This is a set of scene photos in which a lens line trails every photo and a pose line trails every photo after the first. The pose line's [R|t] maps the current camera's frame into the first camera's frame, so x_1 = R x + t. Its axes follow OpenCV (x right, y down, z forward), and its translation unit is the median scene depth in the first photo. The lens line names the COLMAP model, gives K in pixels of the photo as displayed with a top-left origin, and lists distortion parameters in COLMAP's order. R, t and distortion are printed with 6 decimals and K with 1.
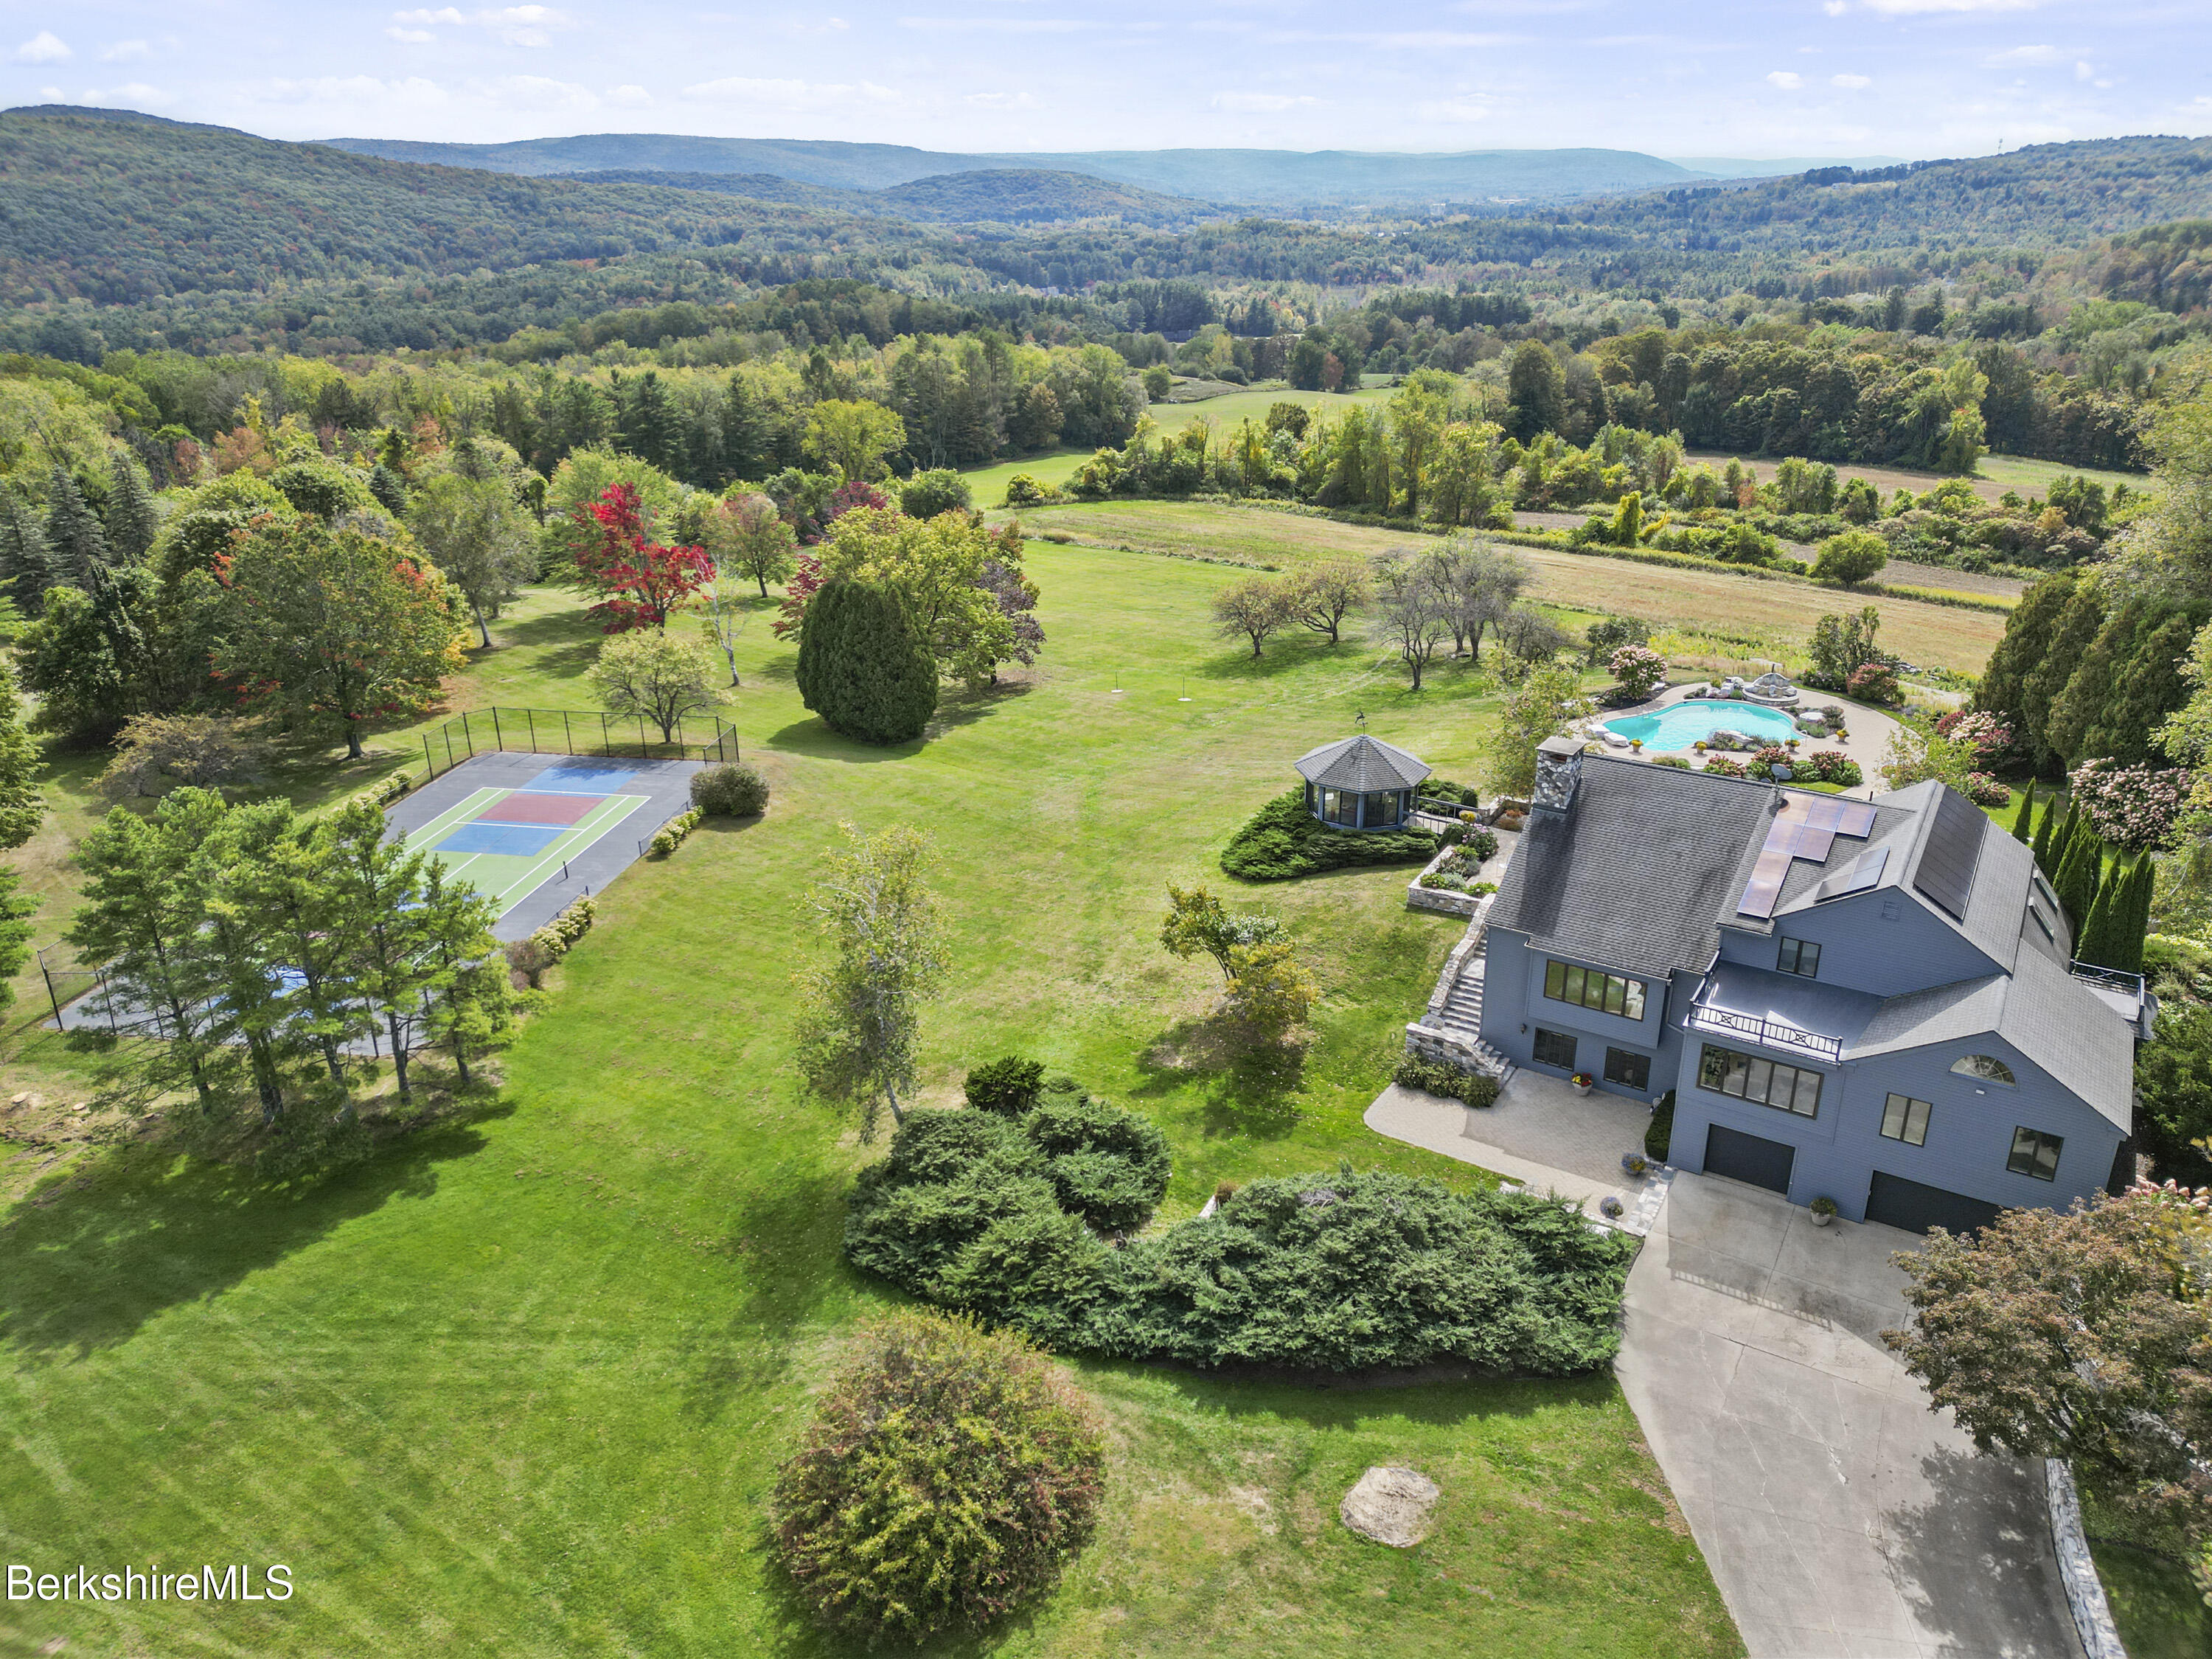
lens RADIAL K [[1519.9, 0, 1101.4], [0, 1519.9, 822.4], [0, 0, 1]] dist [0.071544, -0.066467]
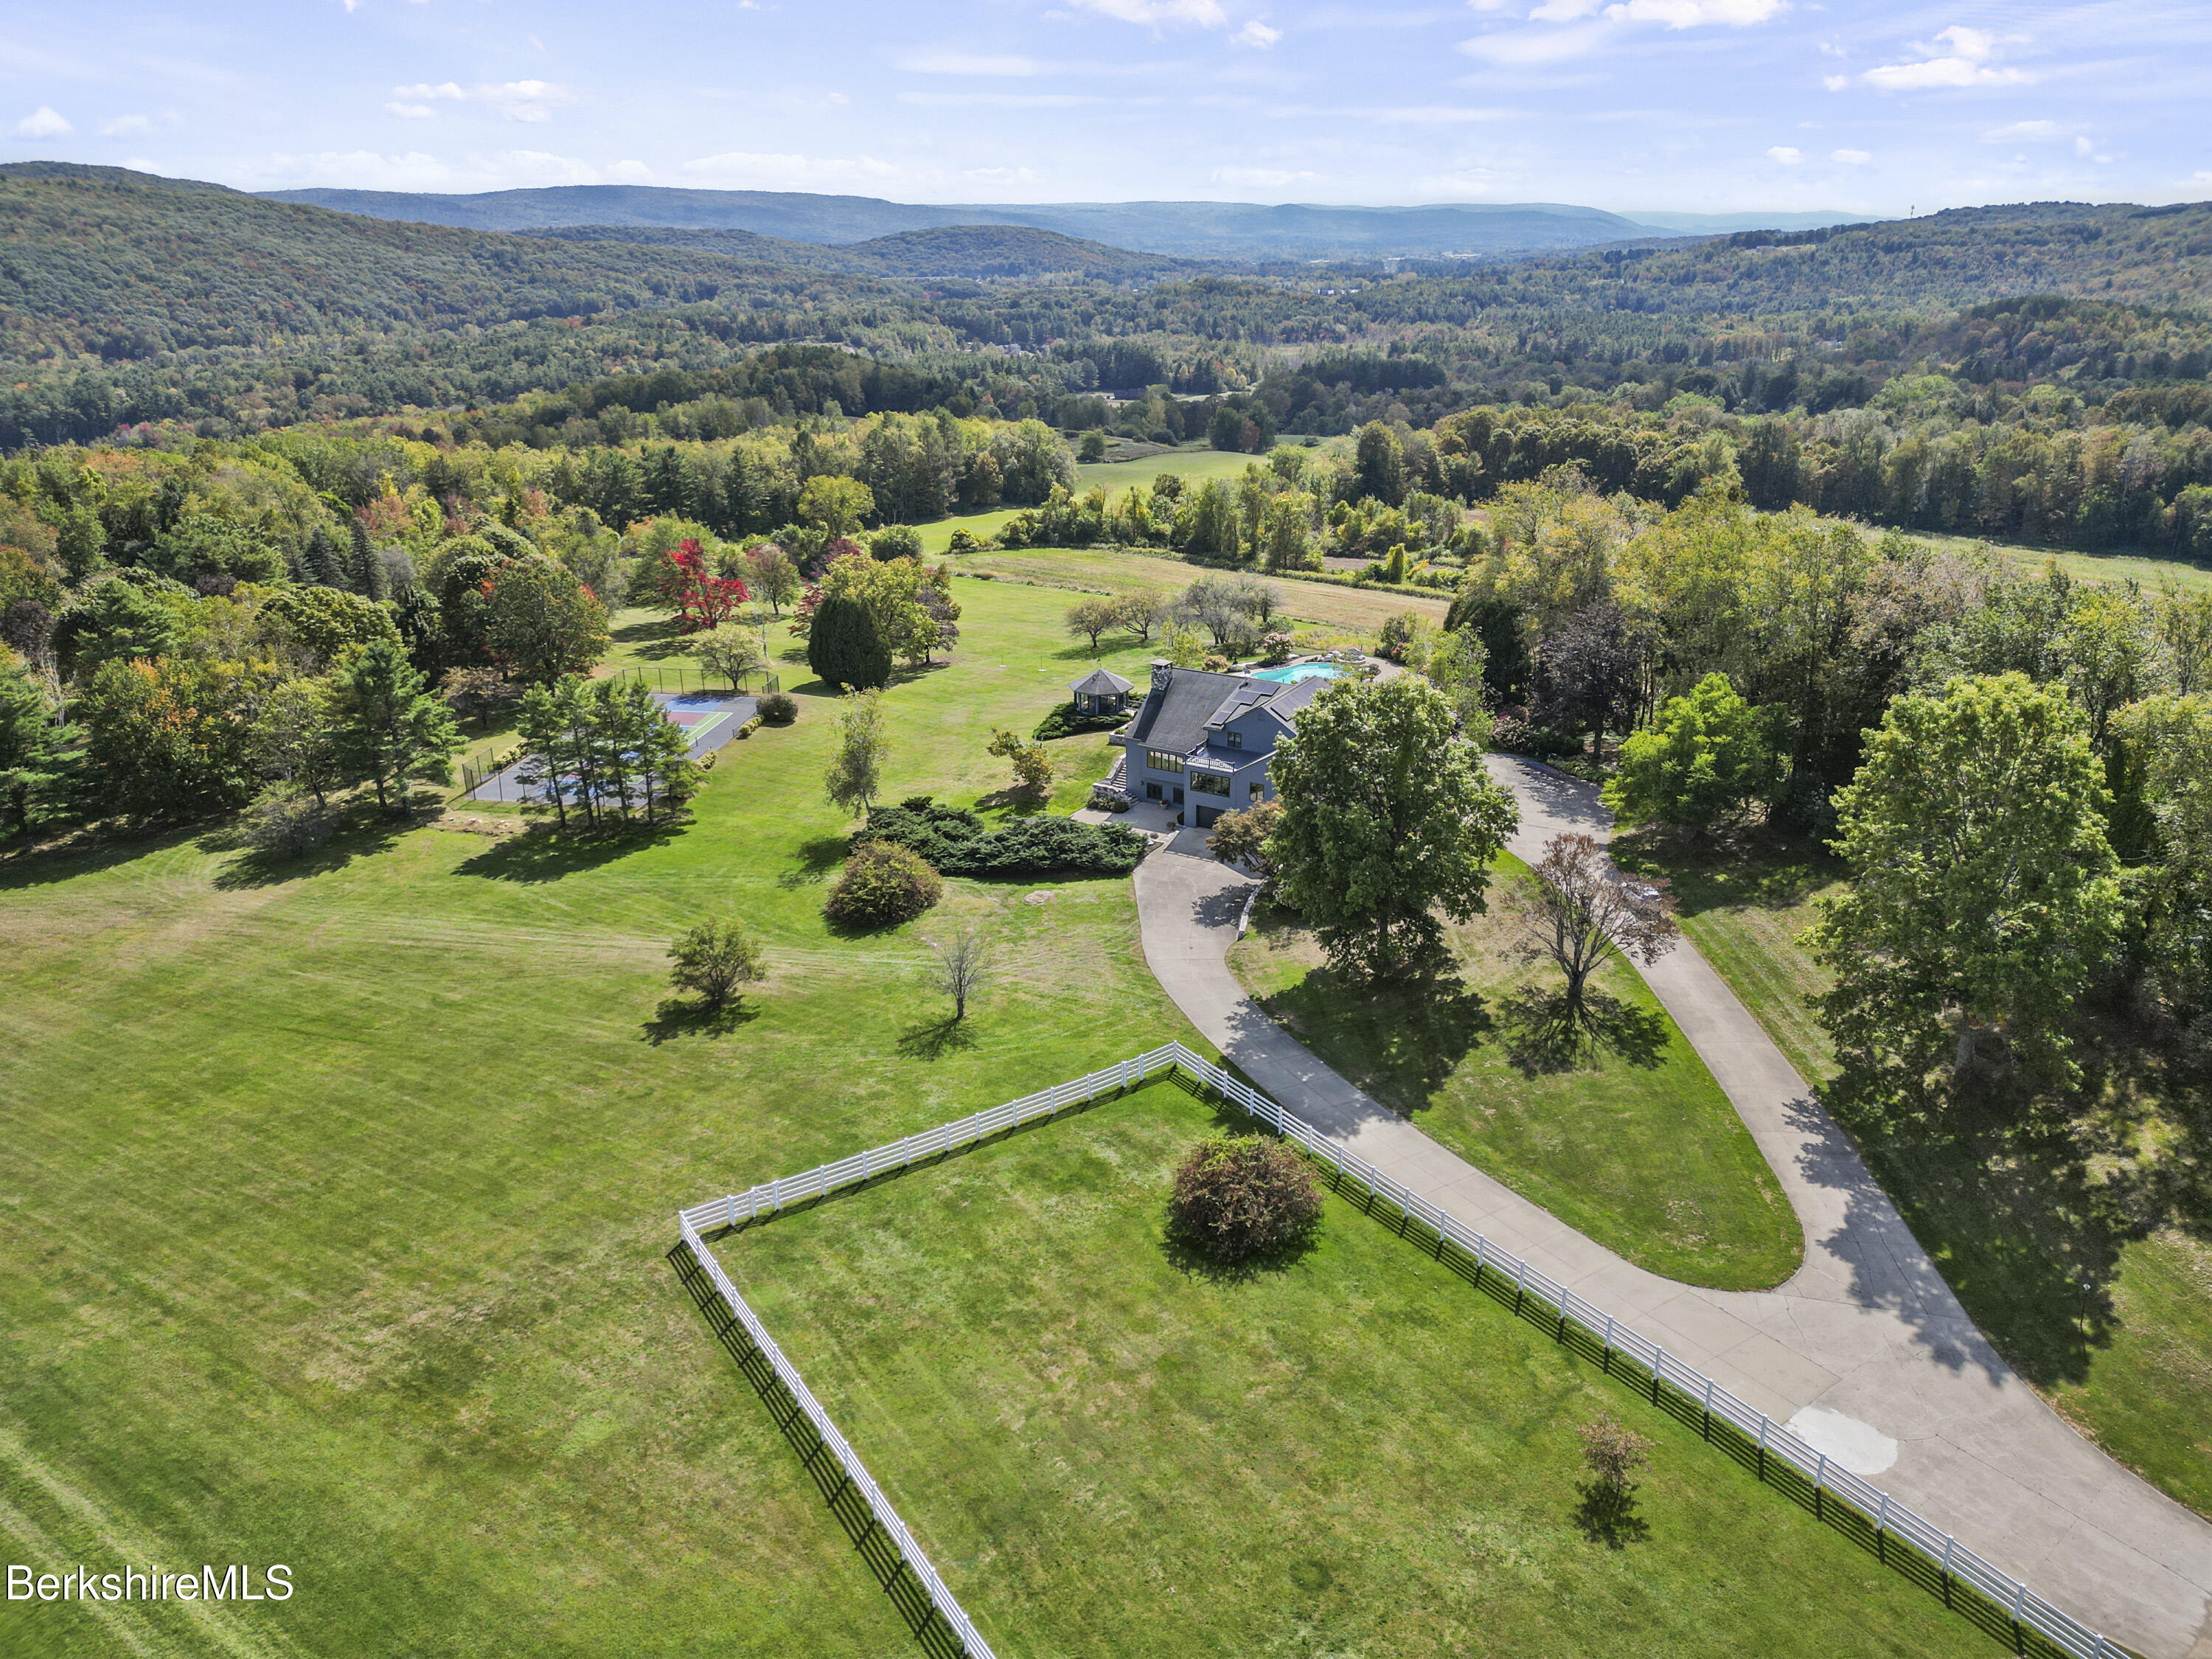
lens RADIAL K [[1522.2, 0, 1106.0], [0, 1522.2, 829.5], [0, 0, 1]] dist [0.077772, -0.078635]
pose [[0.999749, -0.003625, 0.022124, 0.043367], [0.004141, 0.999720, -0.023309, 0.065648], [-0.022033, 0.023395, 0.999483, -0.327667]]
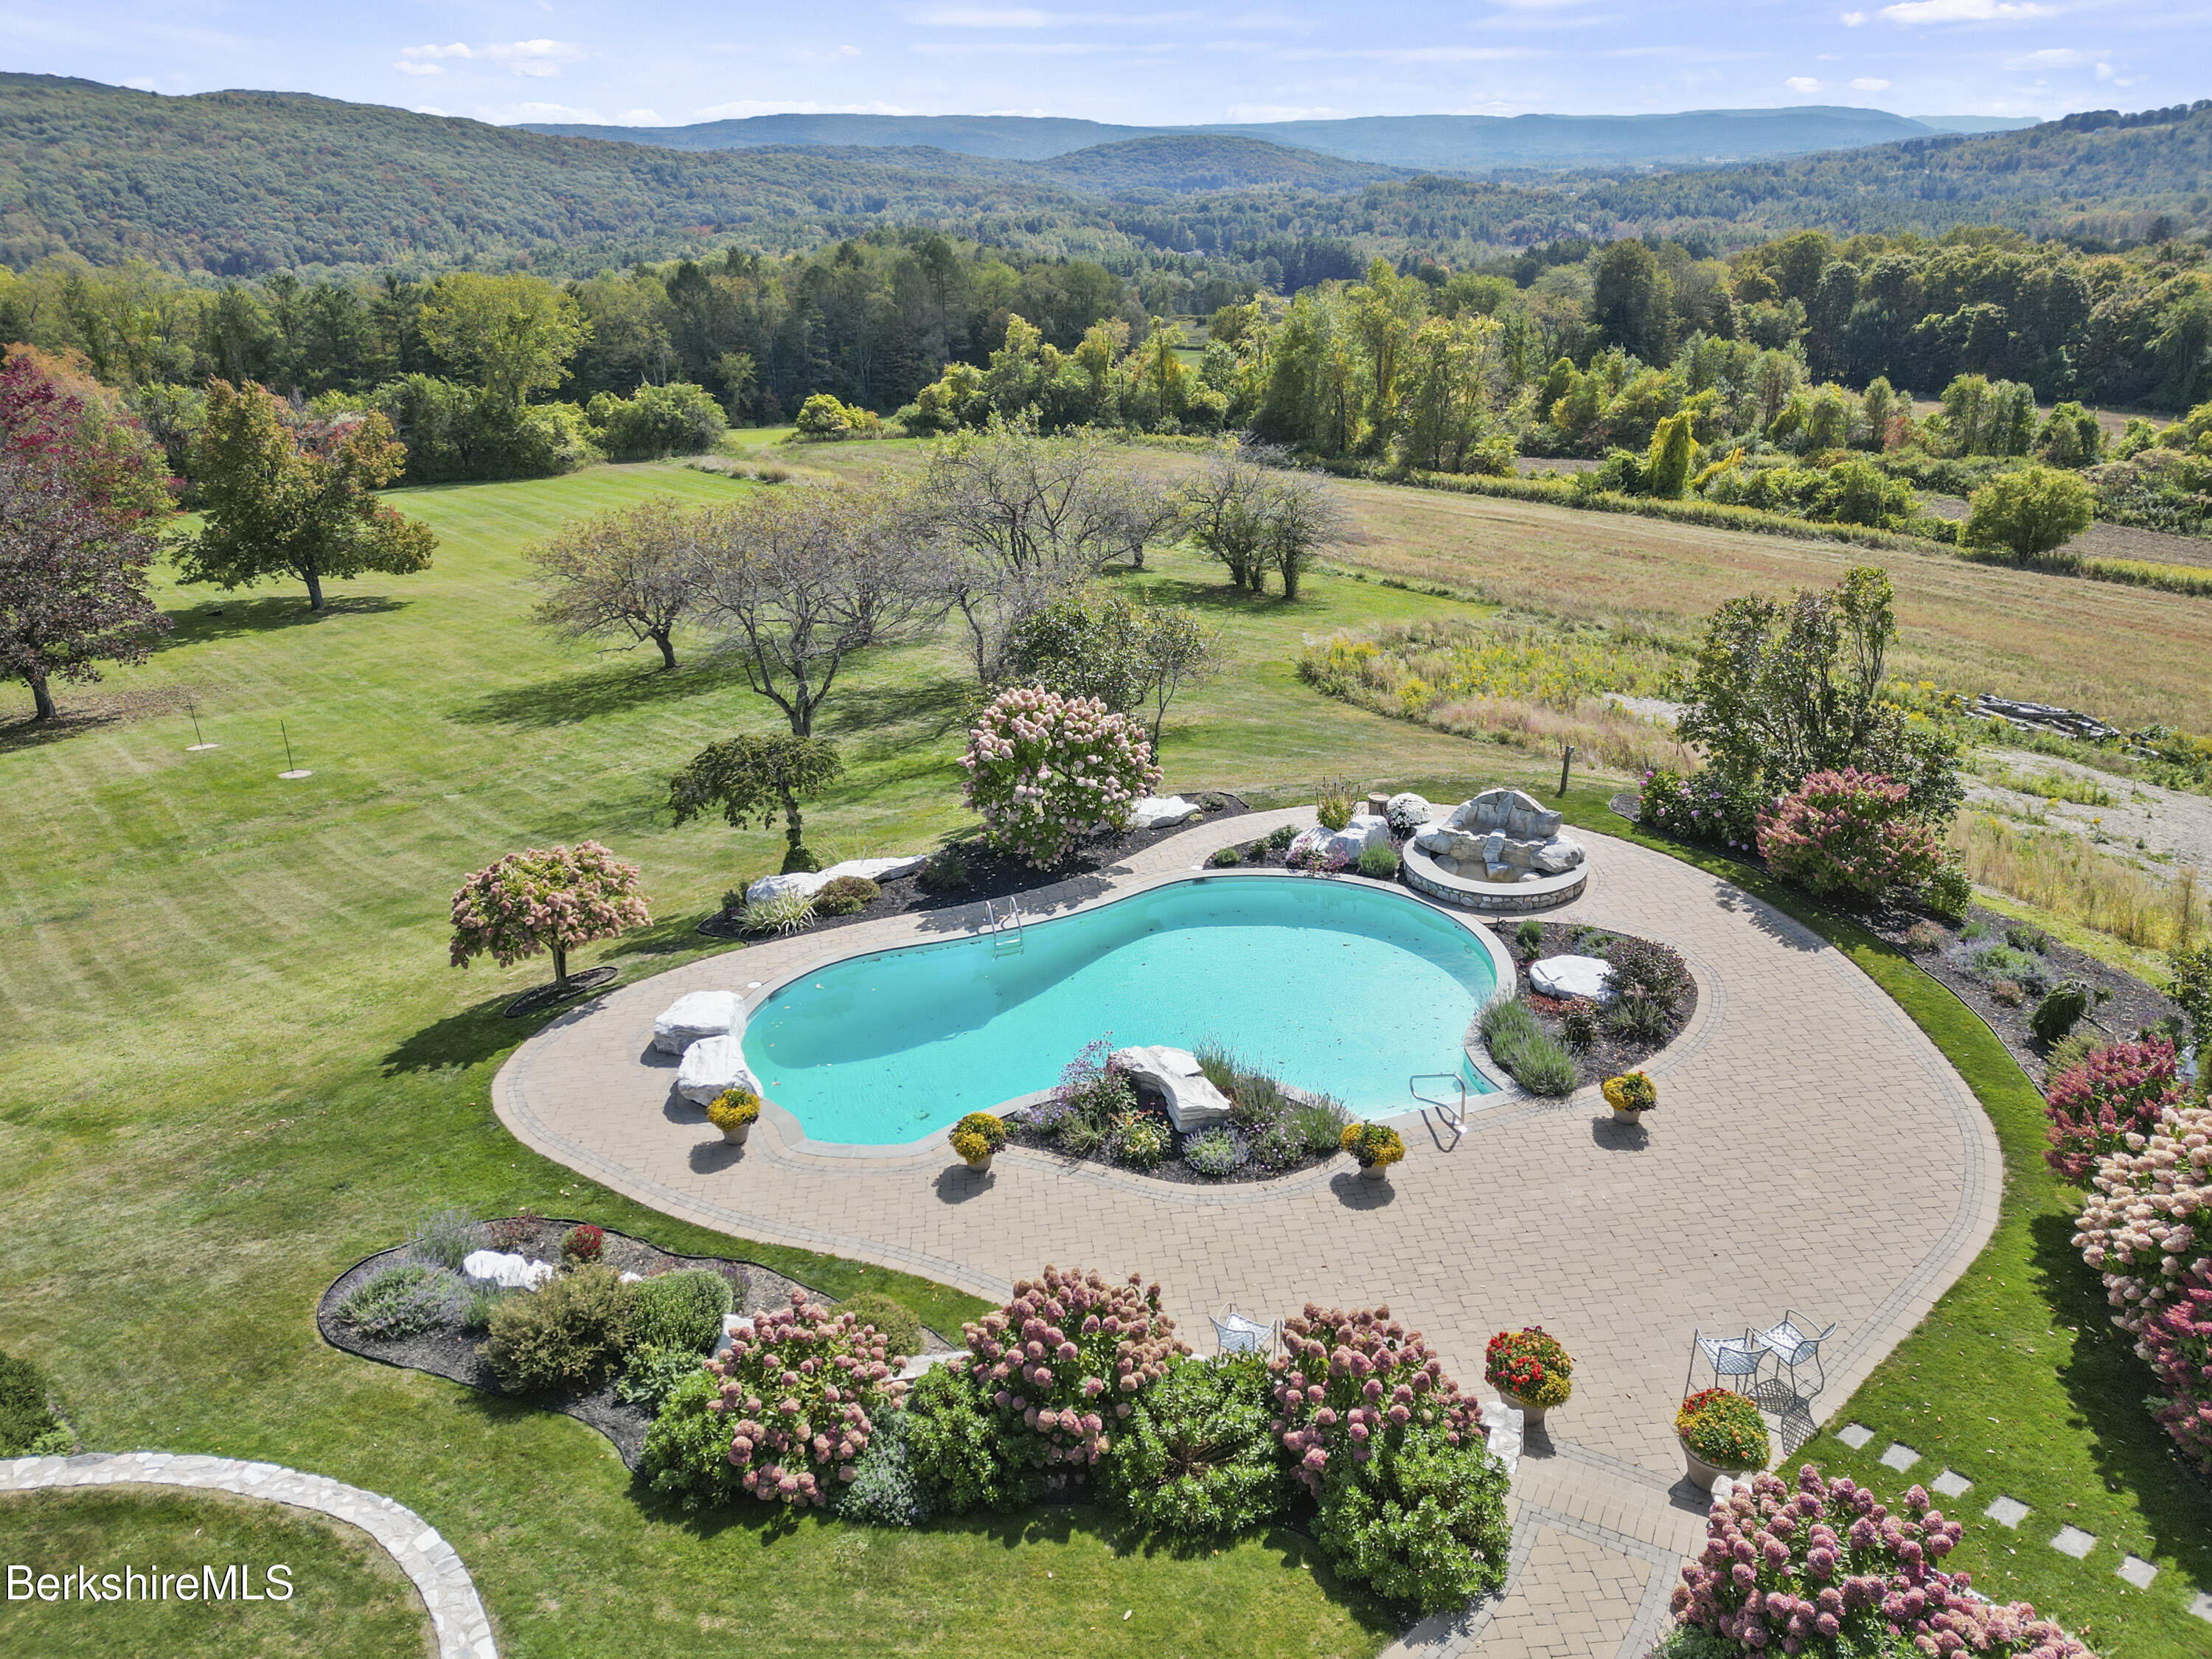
lens RADIAL K [[1559.0, 0, 1106.0], [0, 1559.0, 829.5], [0, 0, 1]] dist [0.056322, -0.045176]
pose [[0.993805, 0.027894, -0.107577, 0.162462], [-0.027037, 0.999590, 0.009417, -0.037180], [0.107796, -0.006451, 0.994152, 0.286374]]
